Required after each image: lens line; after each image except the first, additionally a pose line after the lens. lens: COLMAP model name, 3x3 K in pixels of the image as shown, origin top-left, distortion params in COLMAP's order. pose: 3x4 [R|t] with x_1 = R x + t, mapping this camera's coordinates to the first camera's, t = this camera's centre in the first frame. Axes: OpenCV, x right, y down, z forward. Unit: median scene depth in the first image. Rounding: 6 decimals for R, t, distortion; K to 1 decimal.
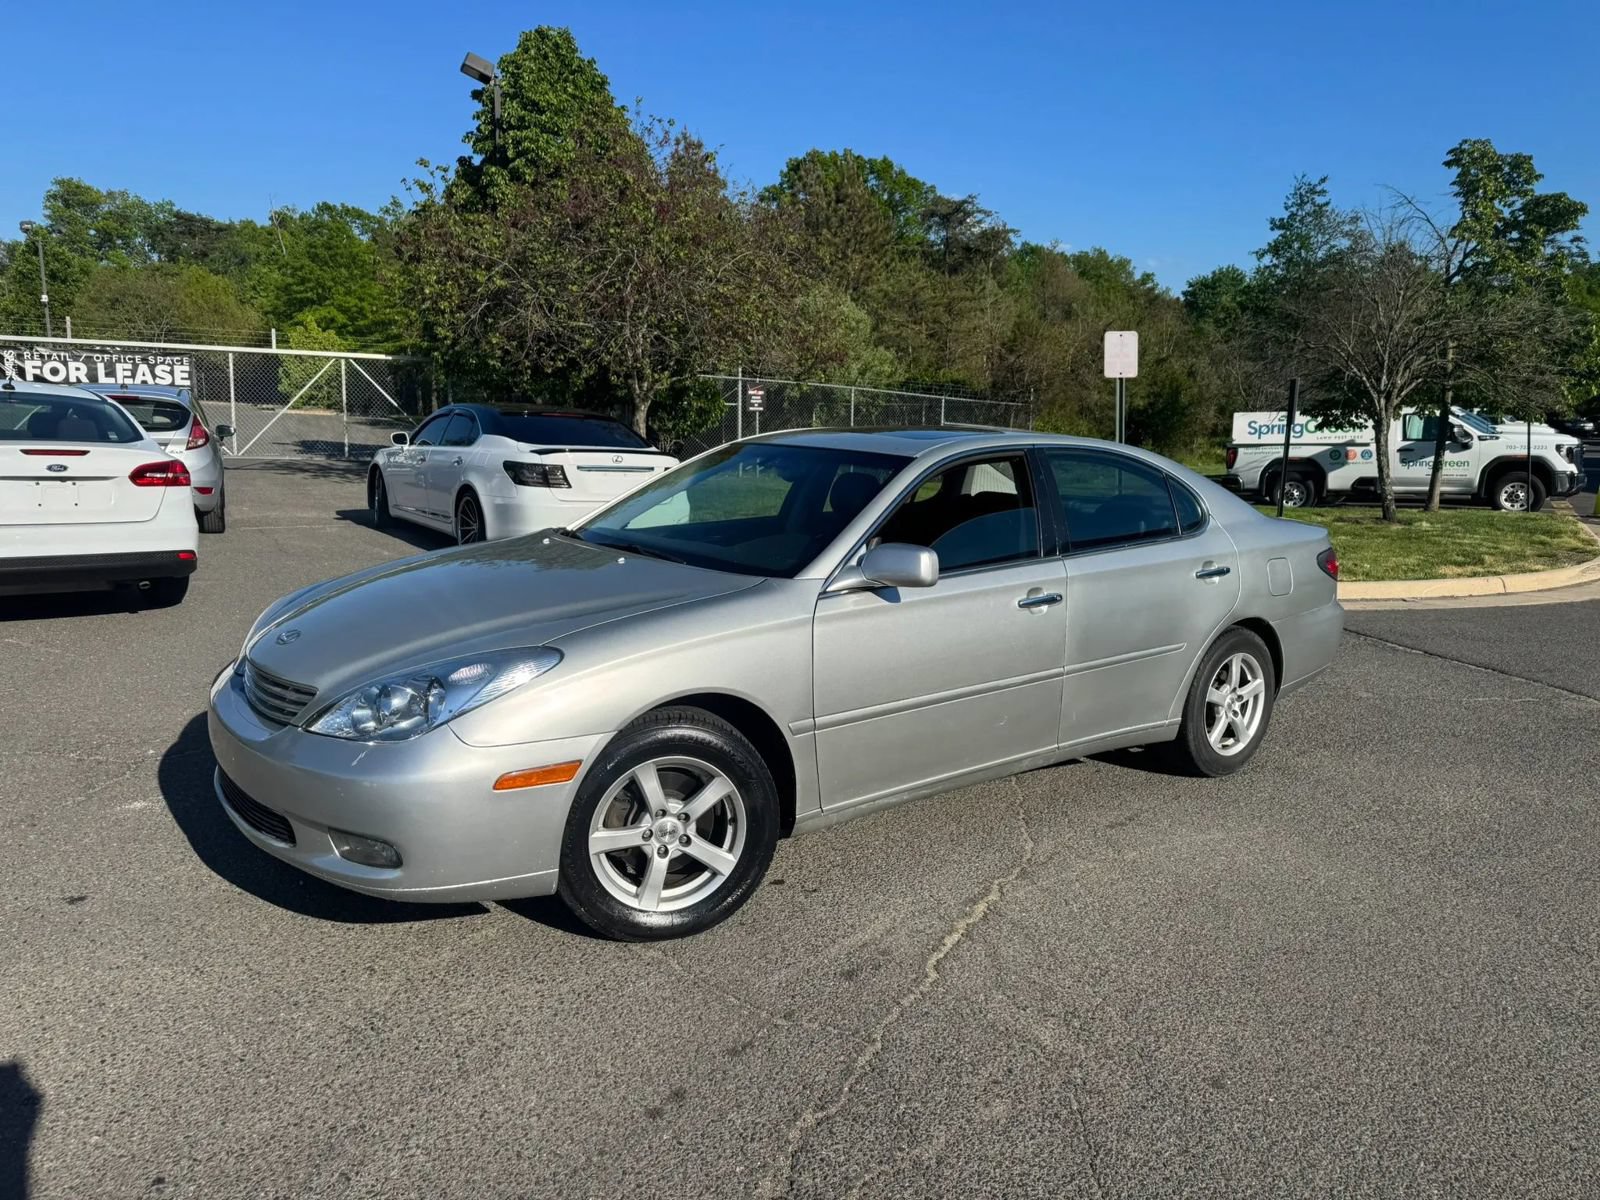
lens RADIAL K [[1159.6, 0, 783.1], [0, 1159.6, 605.1], [0, 0, 1]] dist [0.026107, -0.037455]
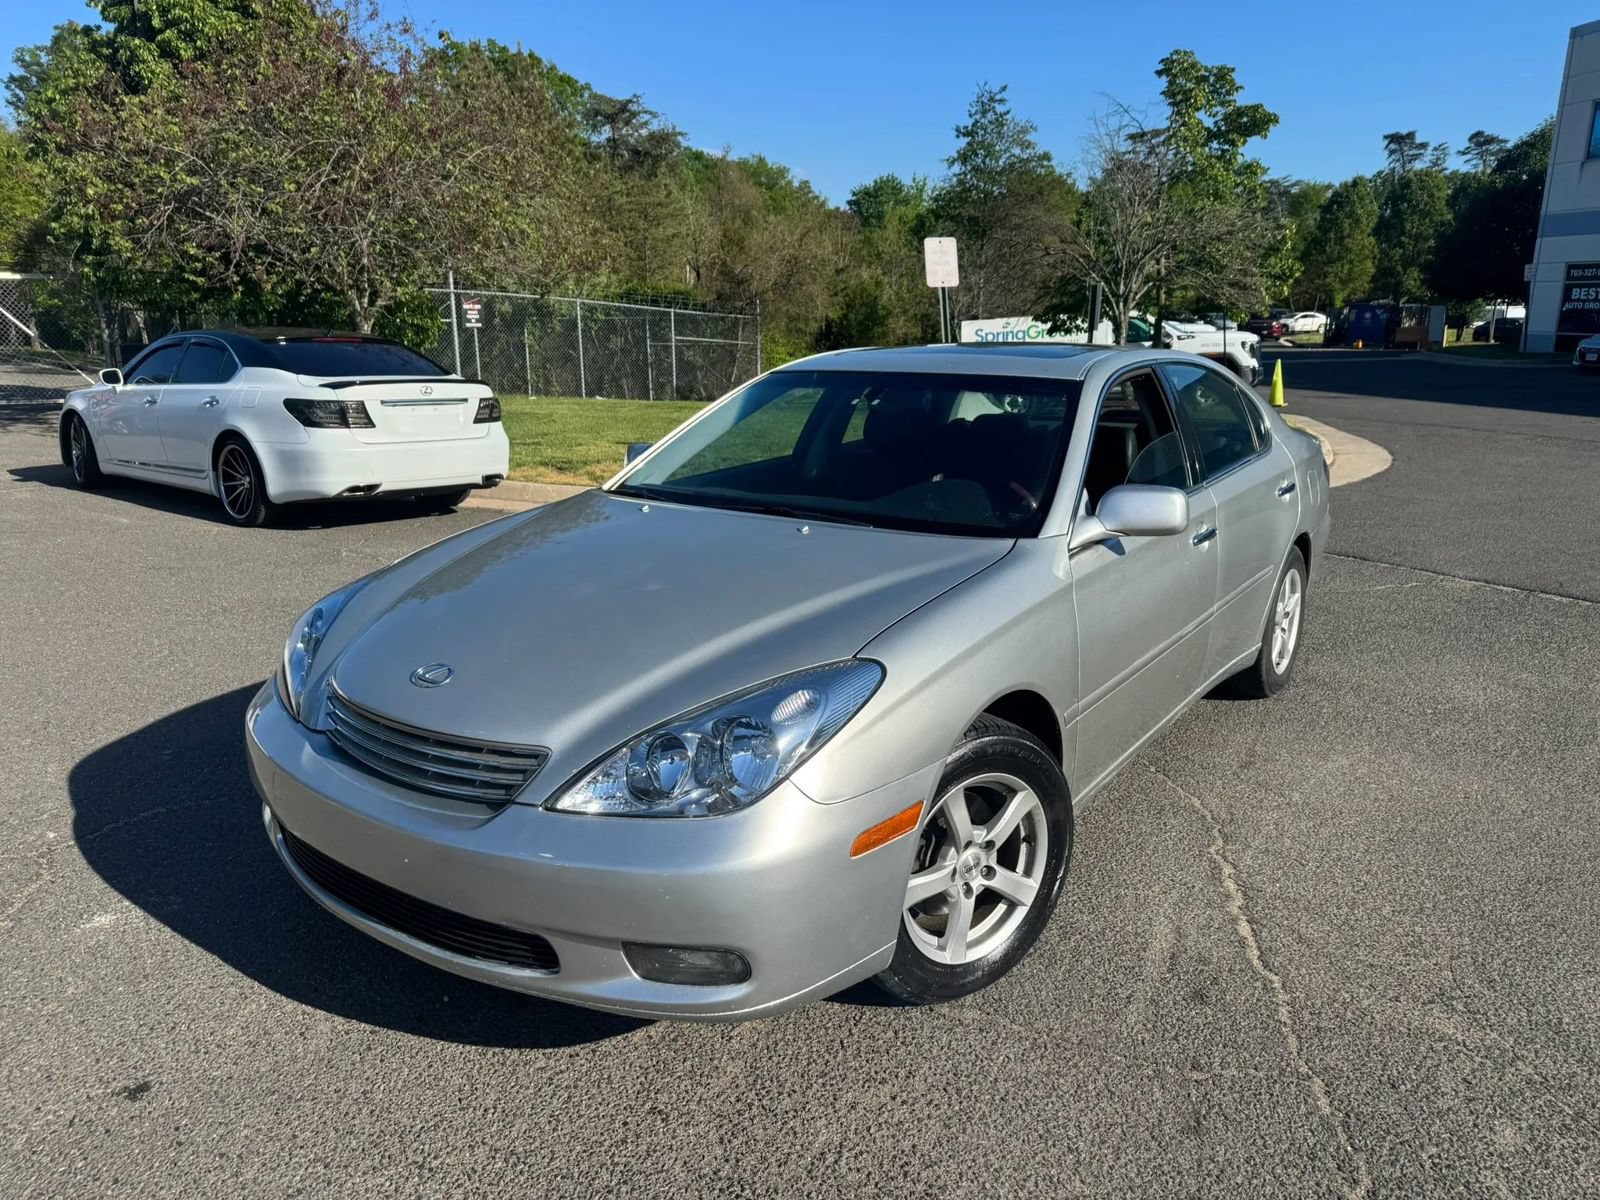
lens RADIAL K [[1159.6, 0, 796.0], [0, 1159.6, 619.0], [0, 0, 1]] dist [0.026107, -0.037455]
pose [[0.954589, -0.096744, 0.281780, -0.140386], [0.072997, 0.992929, 0.093613, -0.019541], [-0.288844, -0.068792, 0.954902, 0.089717]]
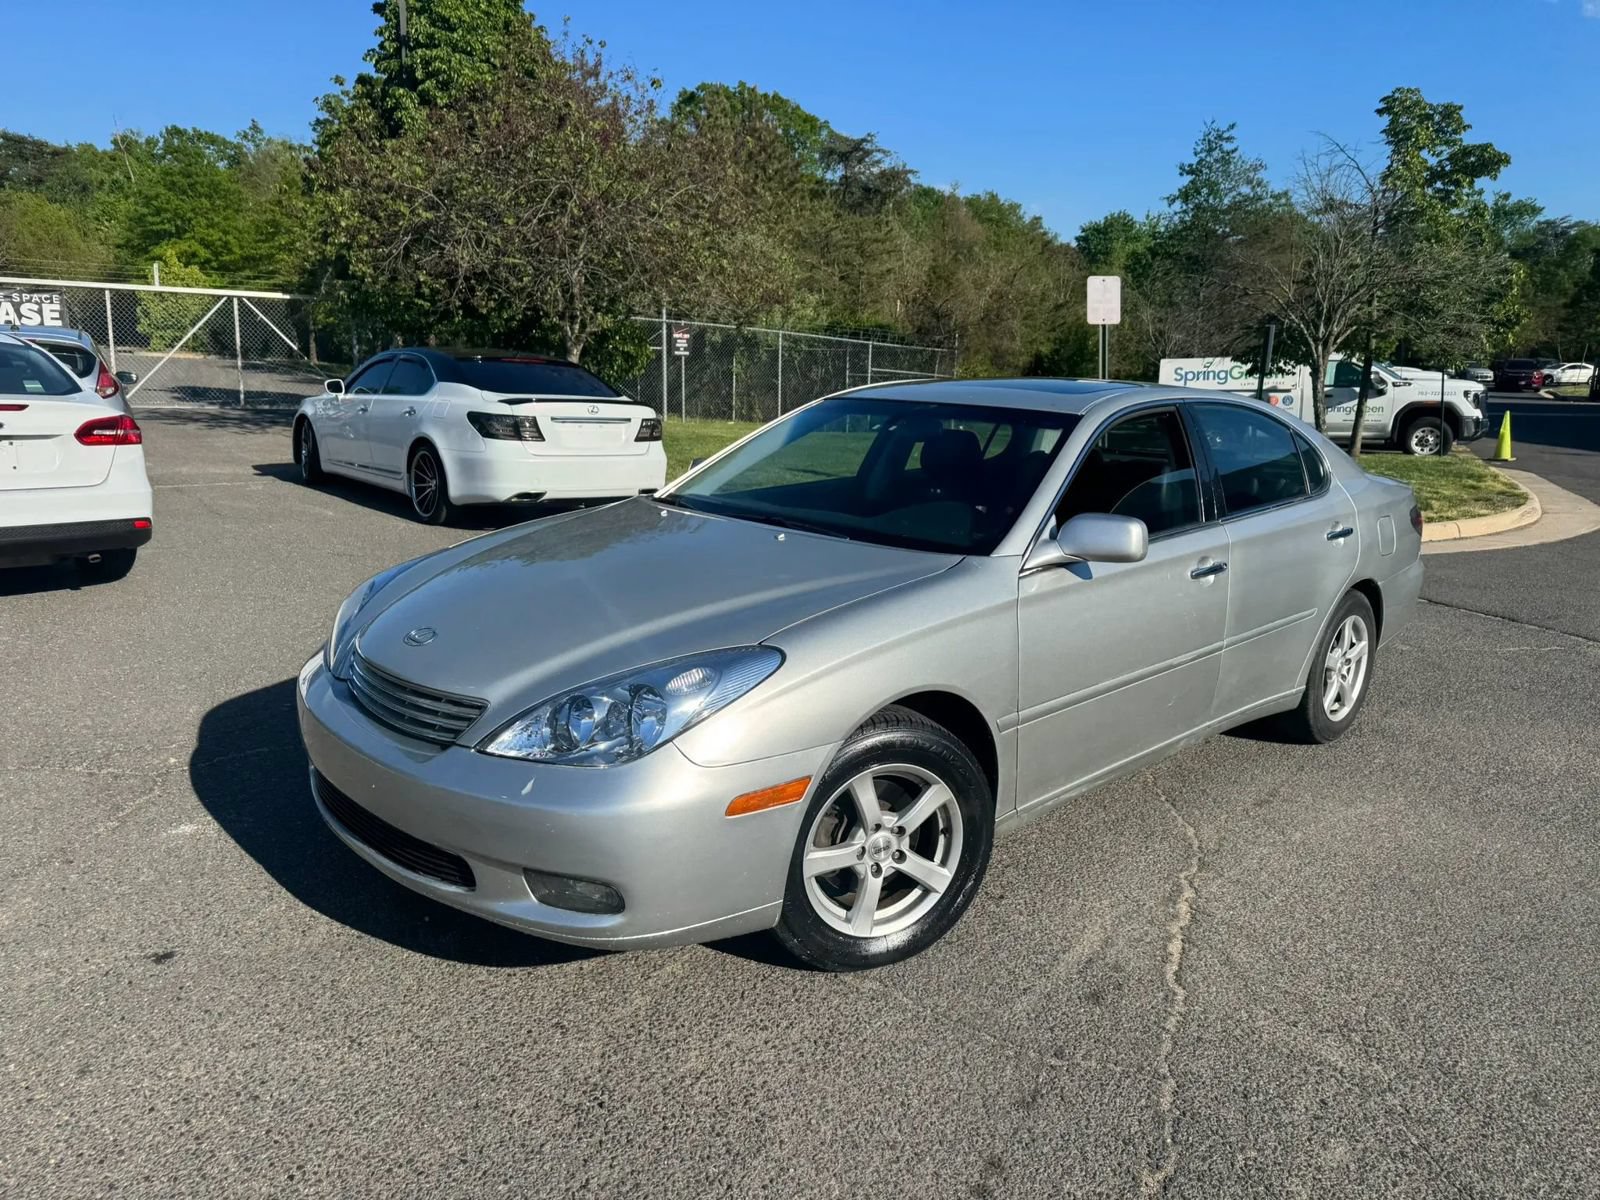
lens RADIAL K [[1159.6, 0, 805.9], [0, 1159.6, 611.4], [0, 0, 1]] dist [0.026107, -0.037455]
pose [[0.993035, -0.022997, 0.115555, -0.083695], [0.016956, 0.998451, 0.052986, -0.010507], [-0.116595, -0.050658, 0.991887, 0.046143]]
